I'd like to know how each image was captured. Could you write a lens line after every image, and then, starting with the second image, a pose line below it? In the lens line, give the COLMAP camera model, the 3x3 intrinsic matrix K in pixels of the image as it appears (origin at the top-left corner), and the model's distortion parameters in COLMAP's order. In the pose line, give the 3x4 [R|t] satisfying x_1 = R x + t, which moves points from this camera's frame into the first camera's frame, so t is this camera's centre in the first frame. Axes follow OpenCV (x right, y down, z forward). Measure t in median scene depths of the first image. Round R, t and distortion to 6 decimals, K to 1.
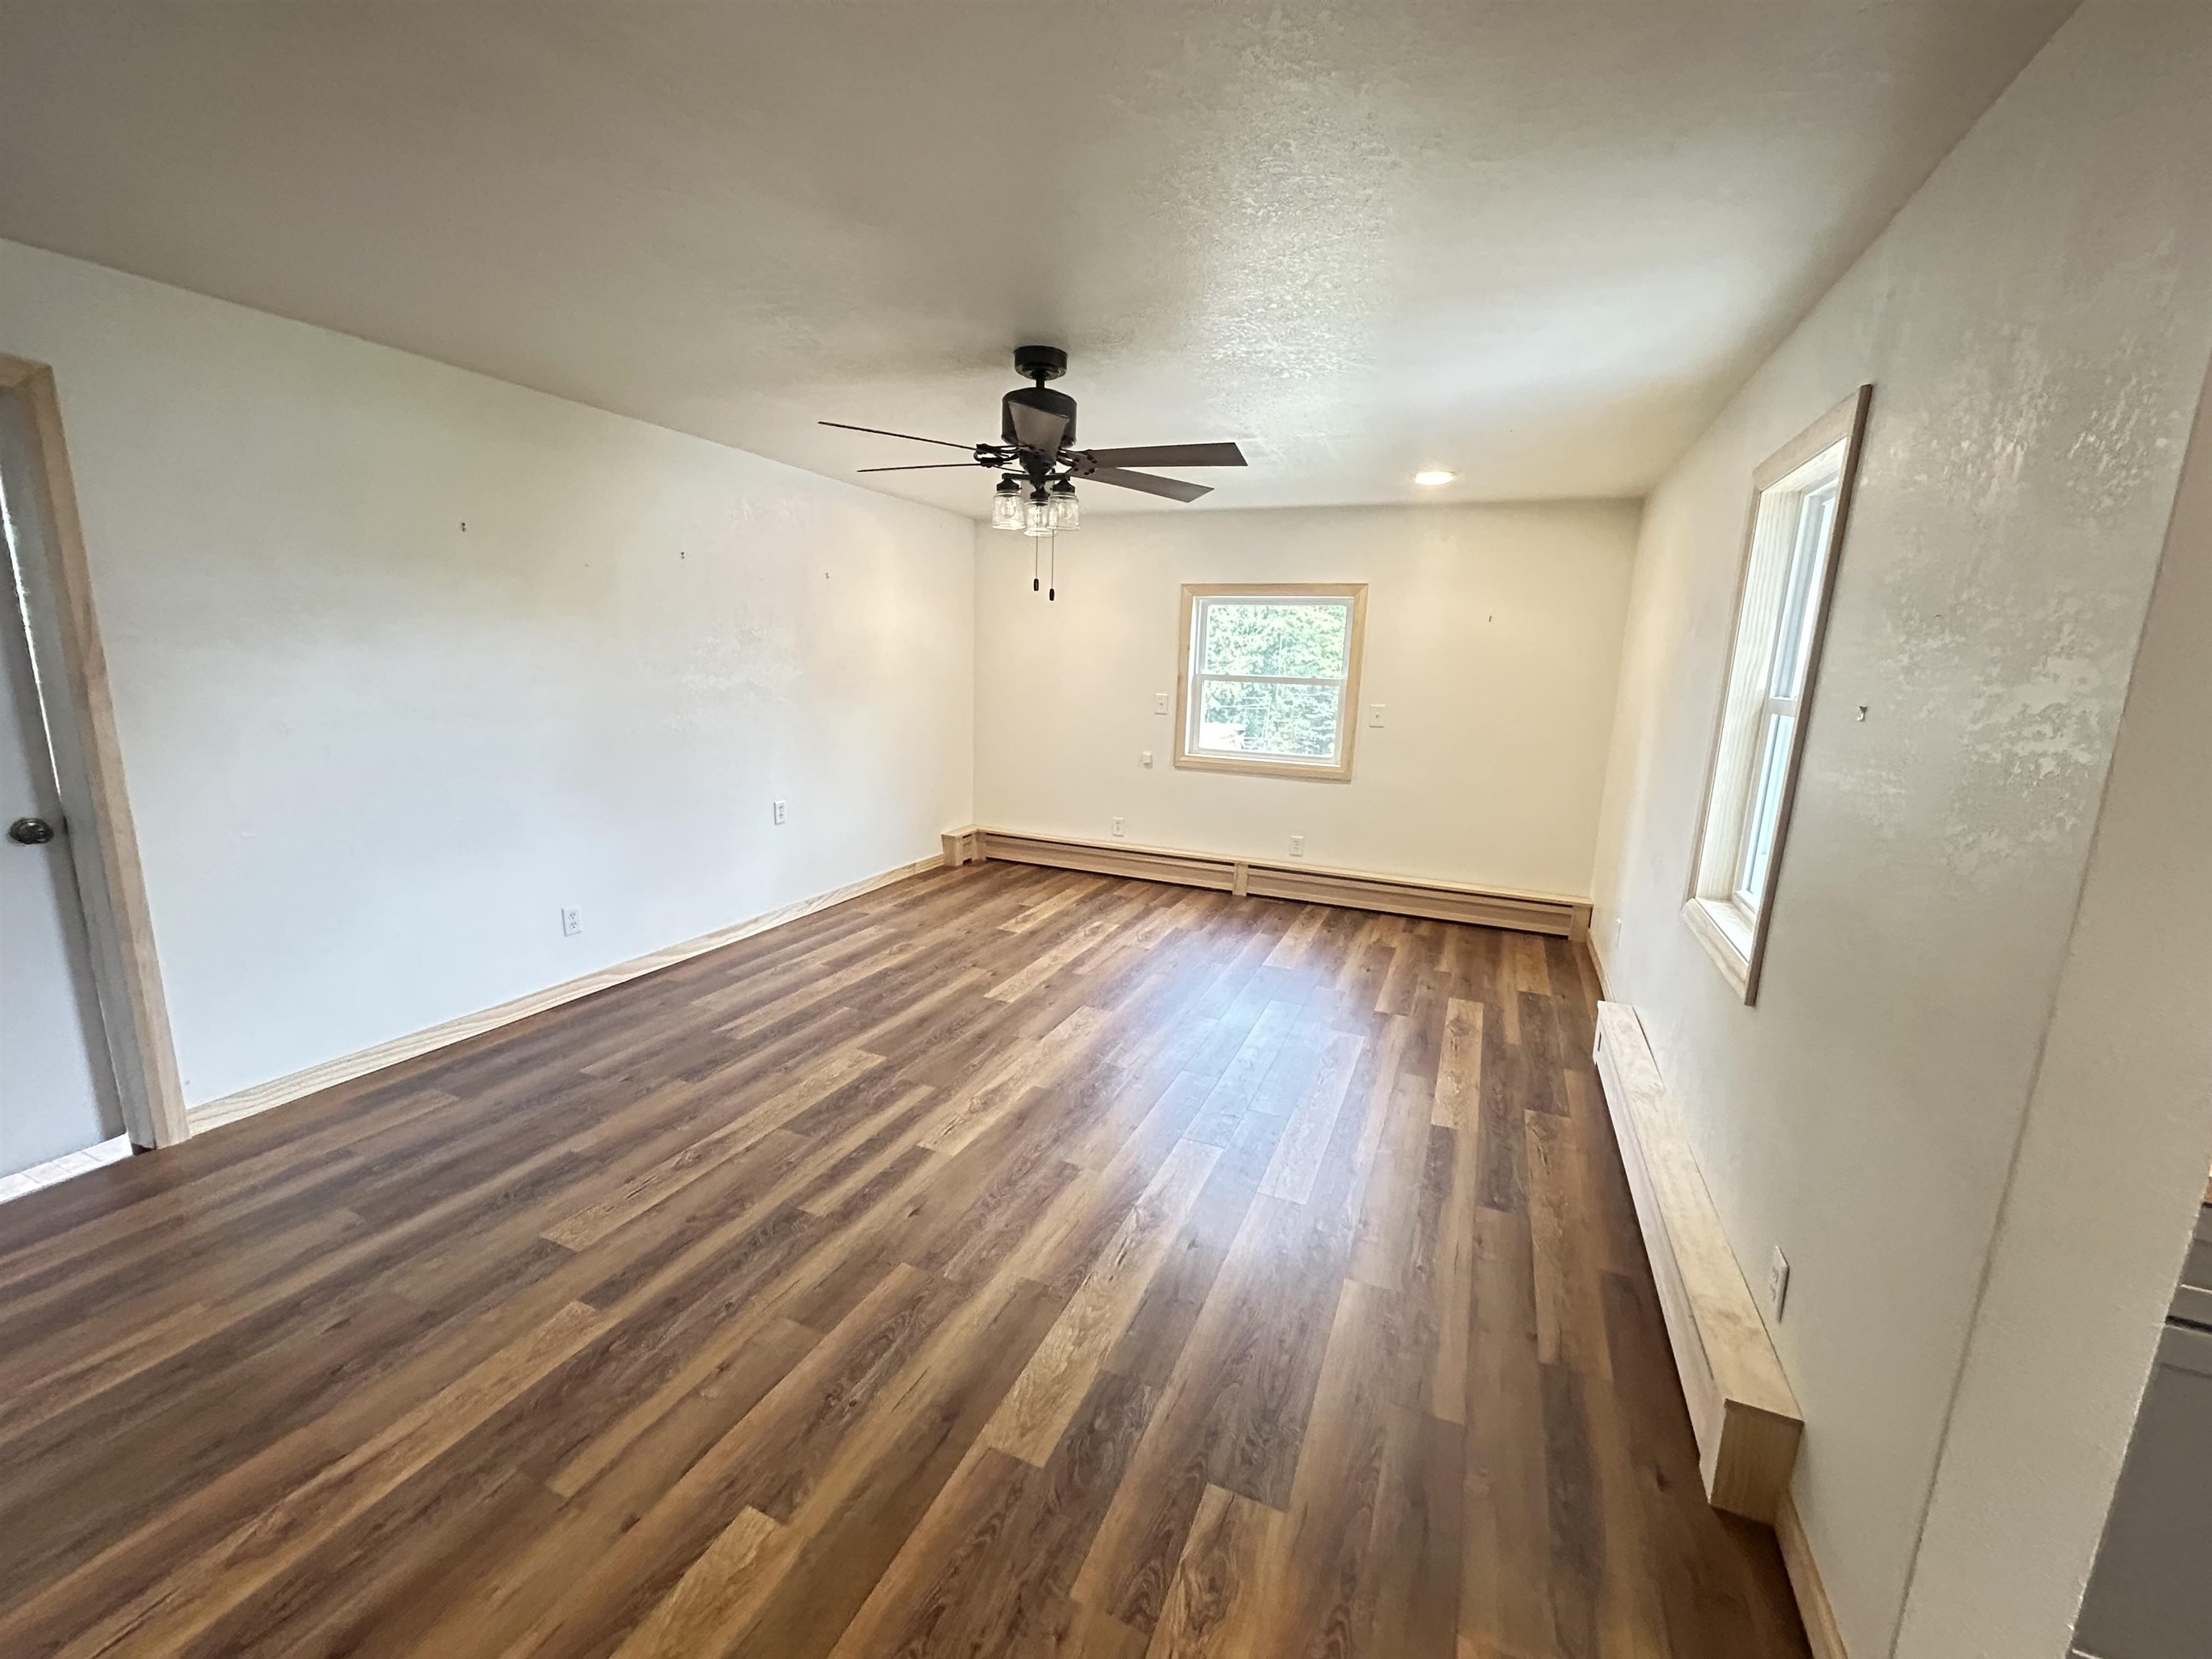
lens RADIAL K [[888.5, 0, 1106.8], [0, 888.5, 831.3], [0, 0, 1]] dist [-0.001218, 0.000147]
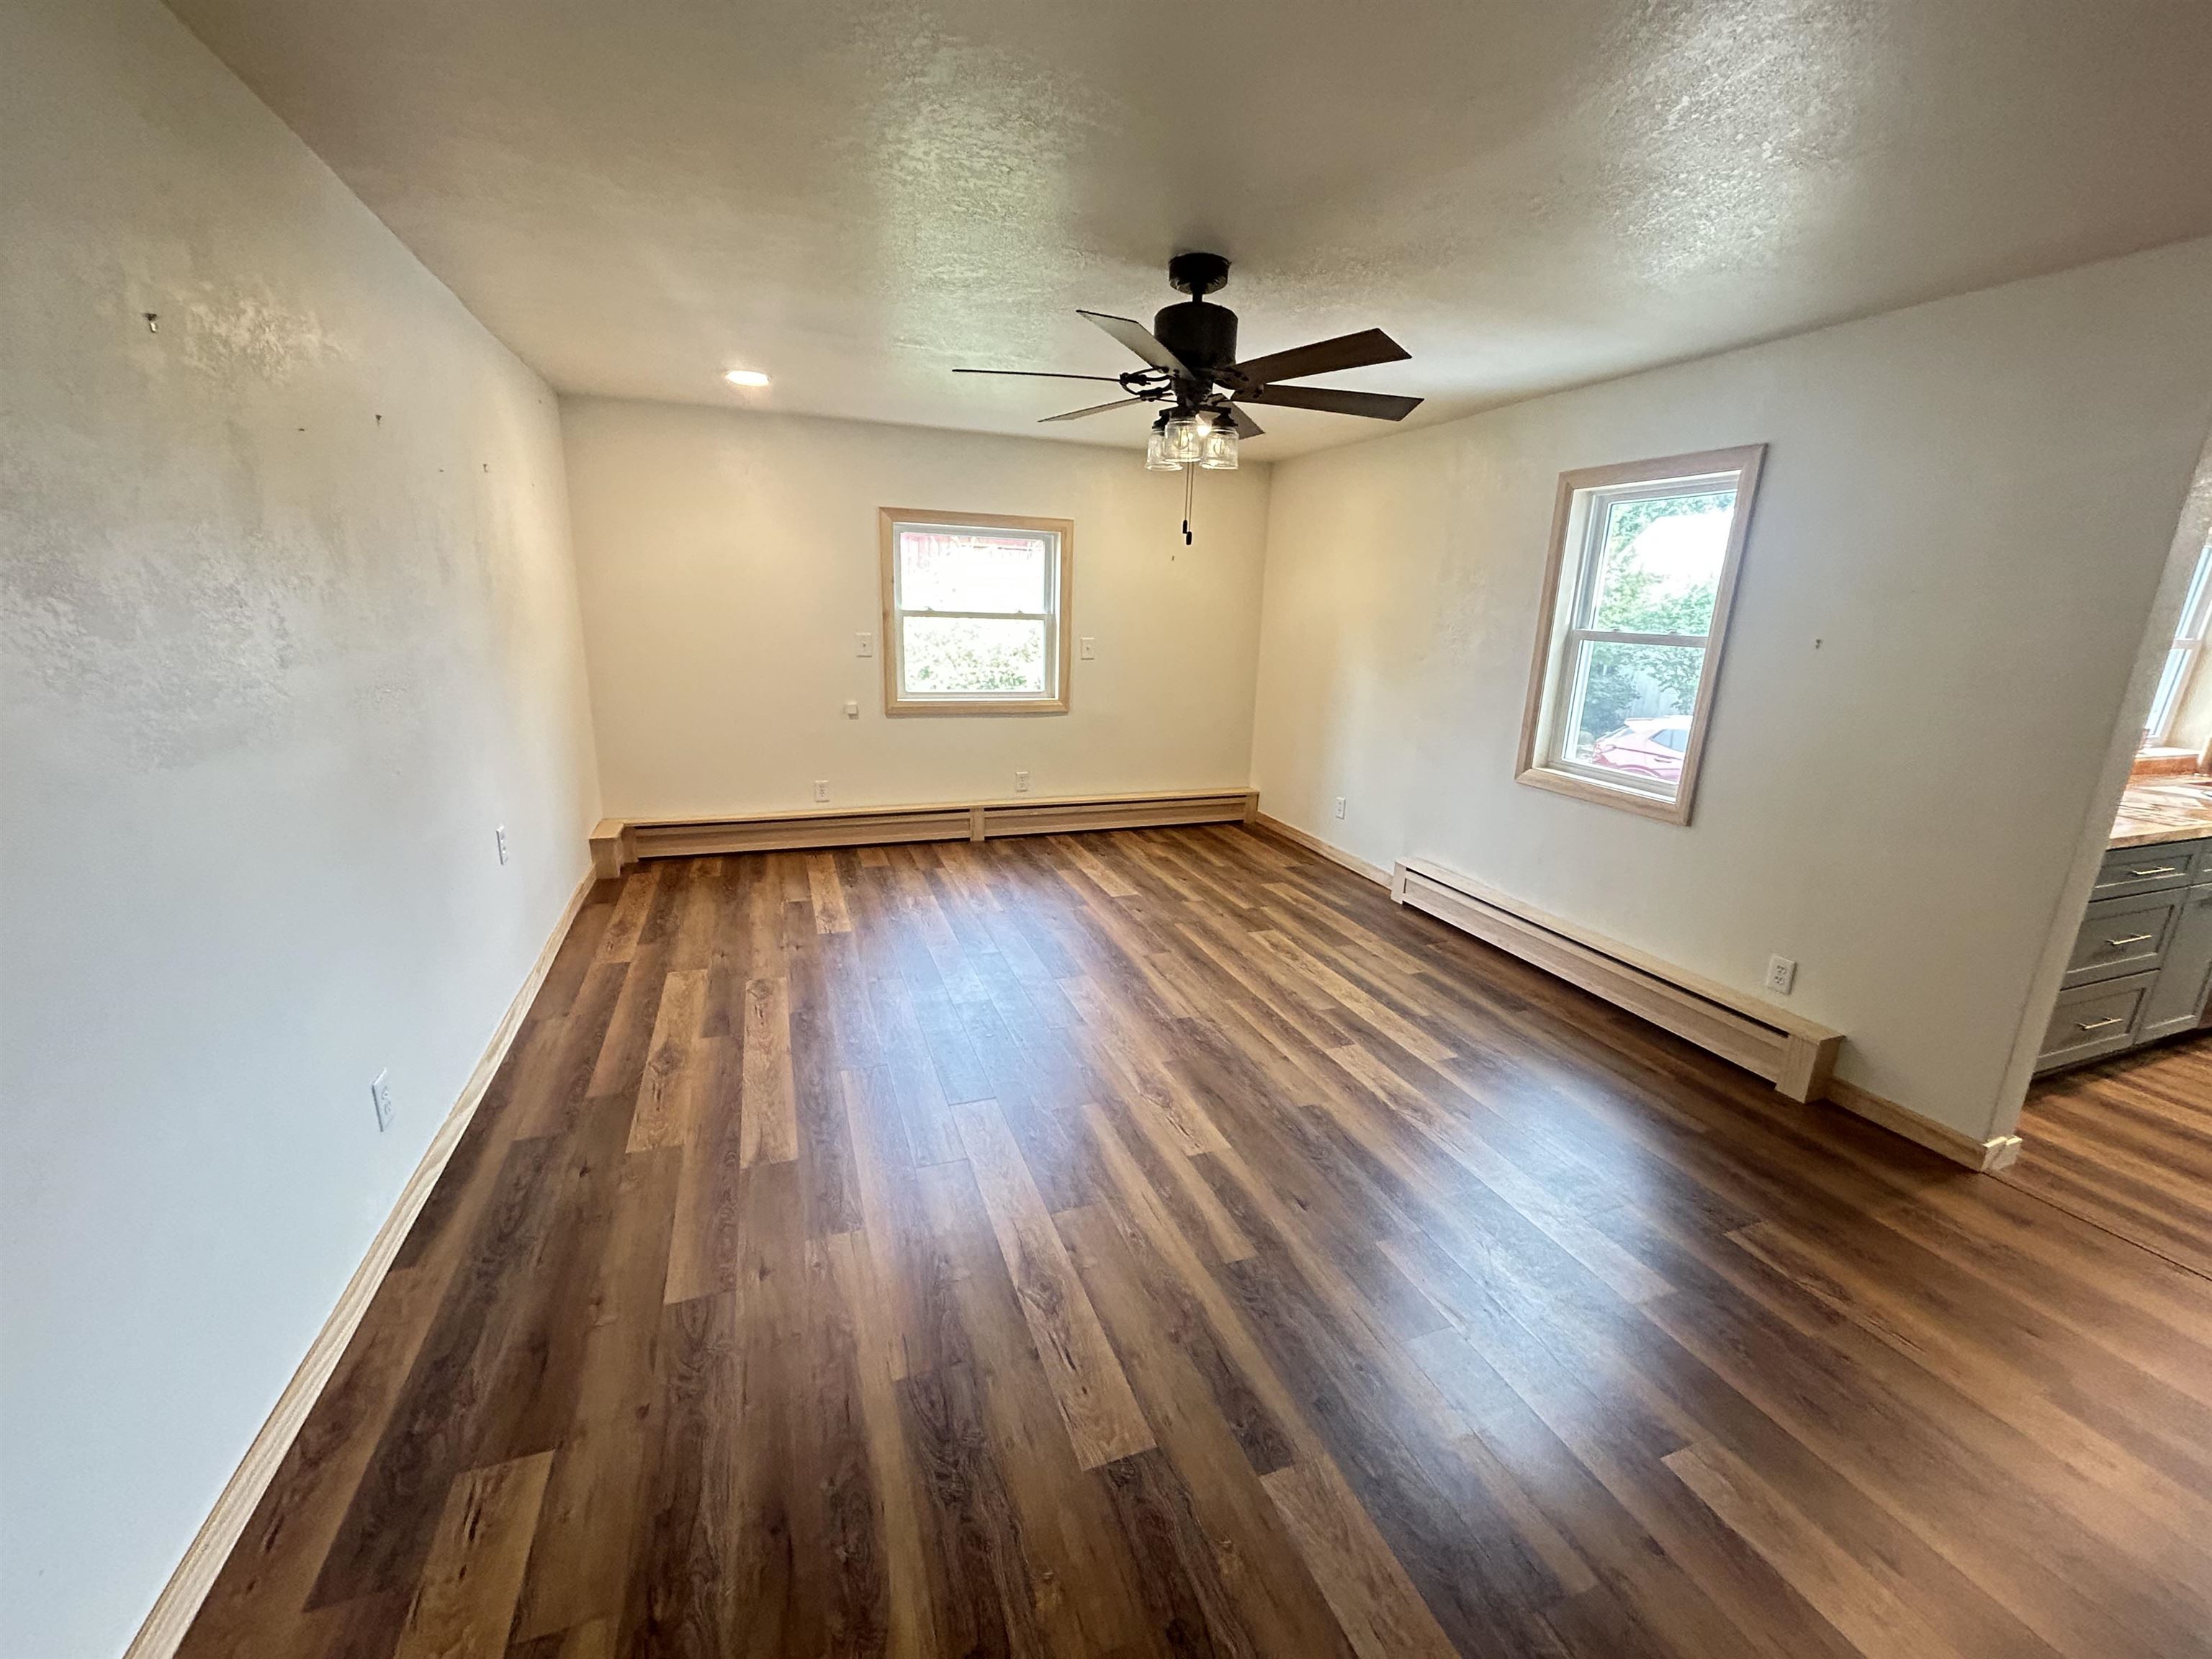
lens RADIAL K [[888.5, 0, 1108.5], [0, 888.5, 829.2], [0, 0, 1]] dist [-0.001218, 0.000147]
pose [[0.717684, -0.182943, 0.671909, -0.457490], [0.125853, 0.983061, 0.133234, -0.059542], [-0.684902, -0.011058, 0.728551, 0.221236]]
